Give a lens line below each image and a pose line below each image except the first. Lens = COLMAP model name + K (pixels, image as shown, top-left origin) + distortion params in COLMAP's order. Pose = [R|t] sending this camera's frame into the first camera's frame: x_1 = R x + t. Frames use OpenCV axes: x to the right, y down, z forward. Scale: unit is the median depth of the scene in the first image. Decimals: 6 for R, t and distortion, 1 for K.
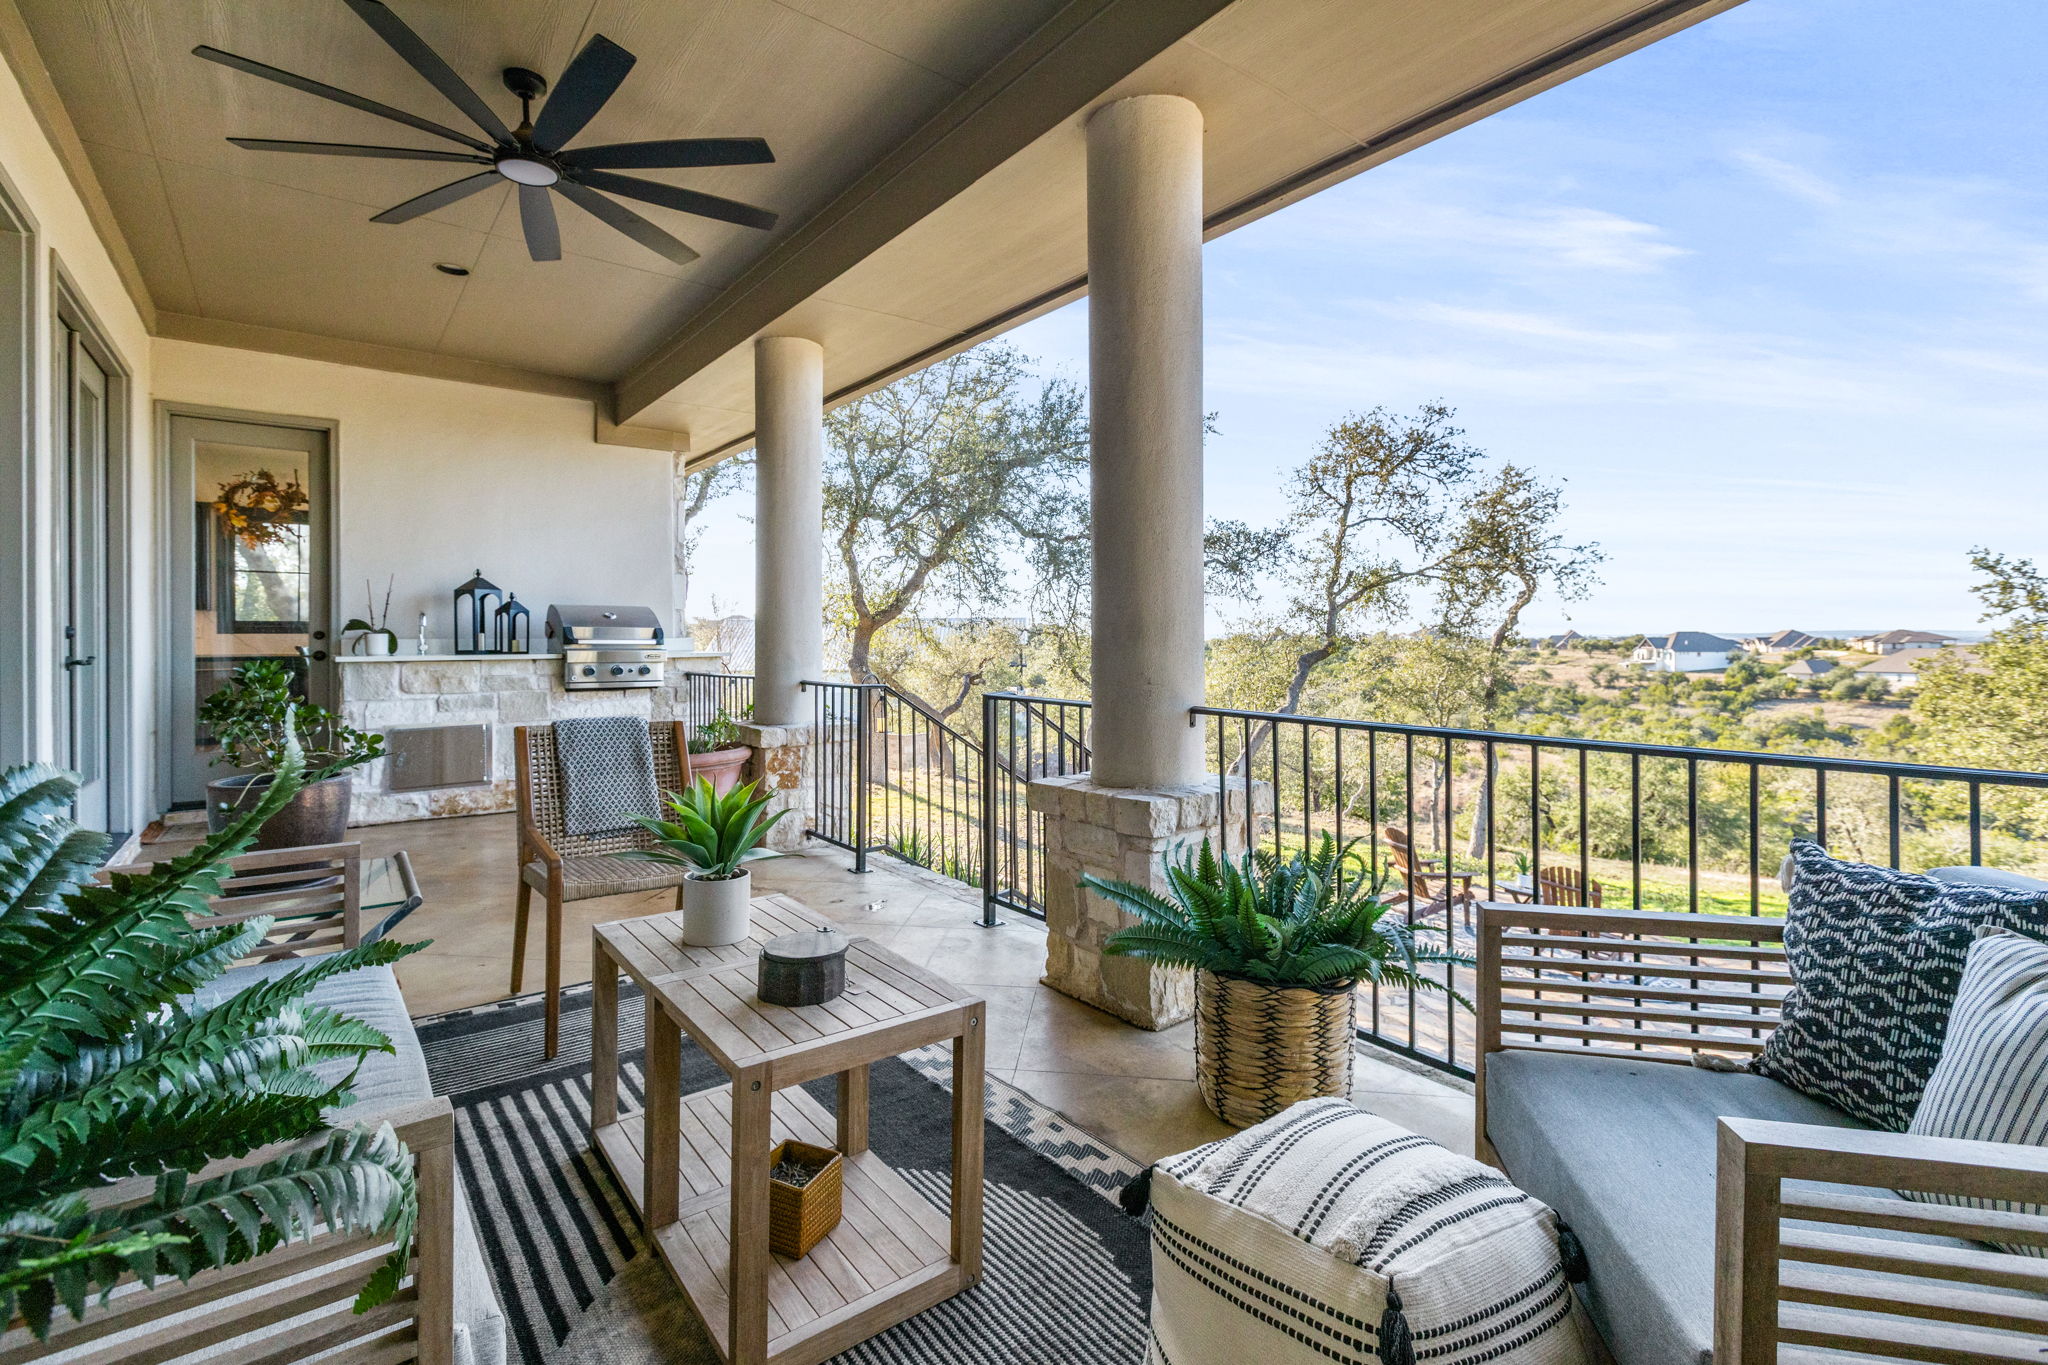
lens RADIAL K [[940.3, 0, 1031.8], [0, 940.3, 642.1], [0, 0, 1]] dist [0.000557, -0.000392]
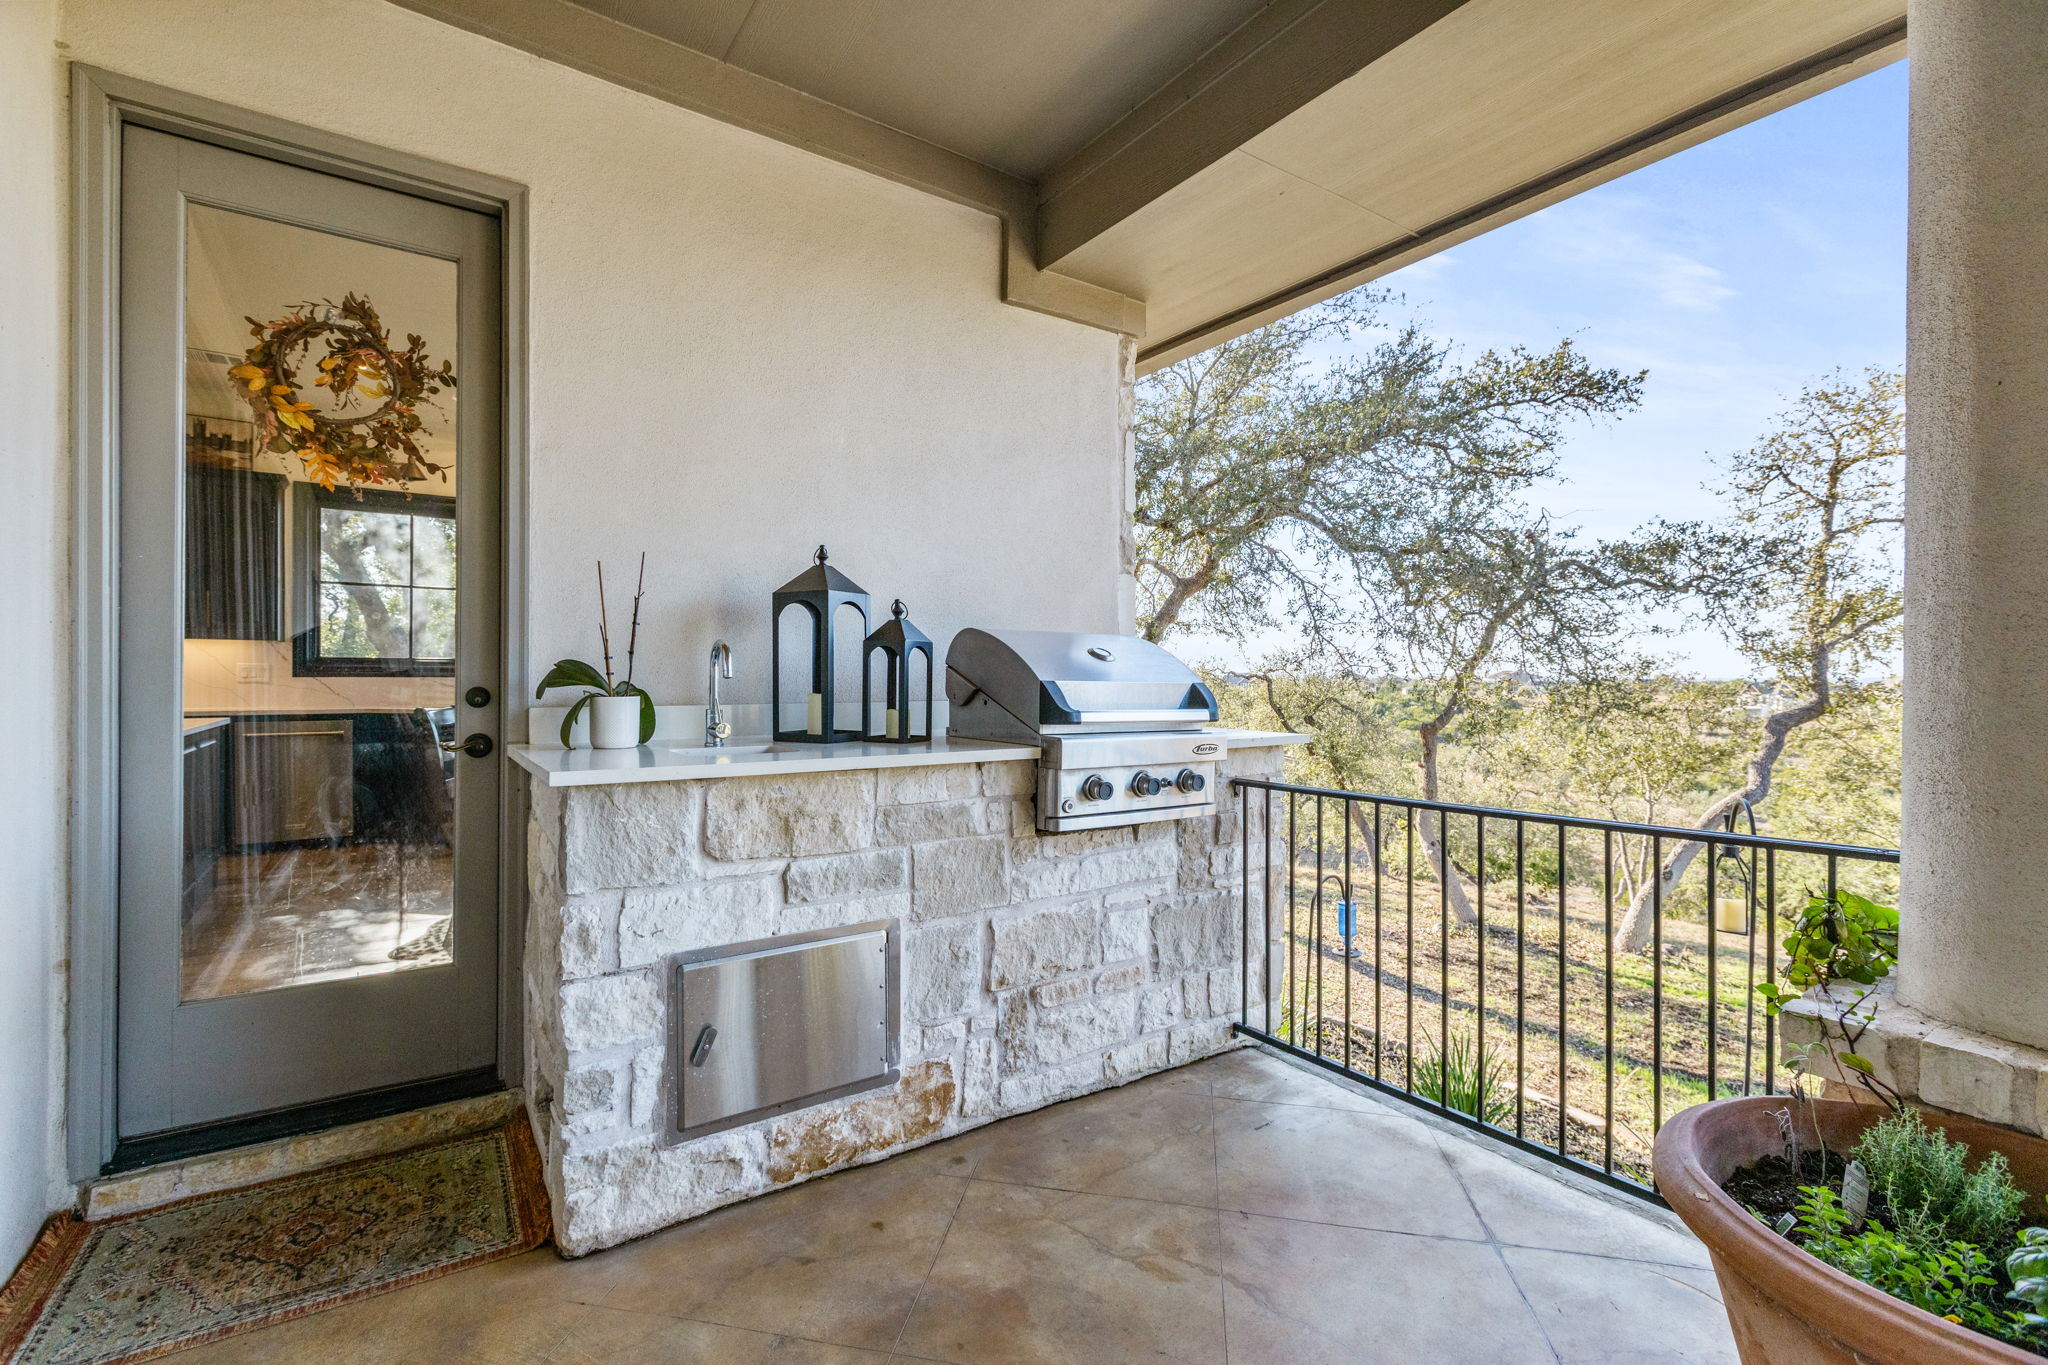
lens RADIAL K [[930.5, 0, 1024.0], [0, 930.5, 682.5], [0, 0, 1]] dist [0.003504, 0.000365]
pose [[0.997523, 0.008813, -0.069794, -0.482515], [-0.008688, 0.999960, 0.002084, -0.016747], [0.069809, -0.001472, 0.997559, 0.597631]]
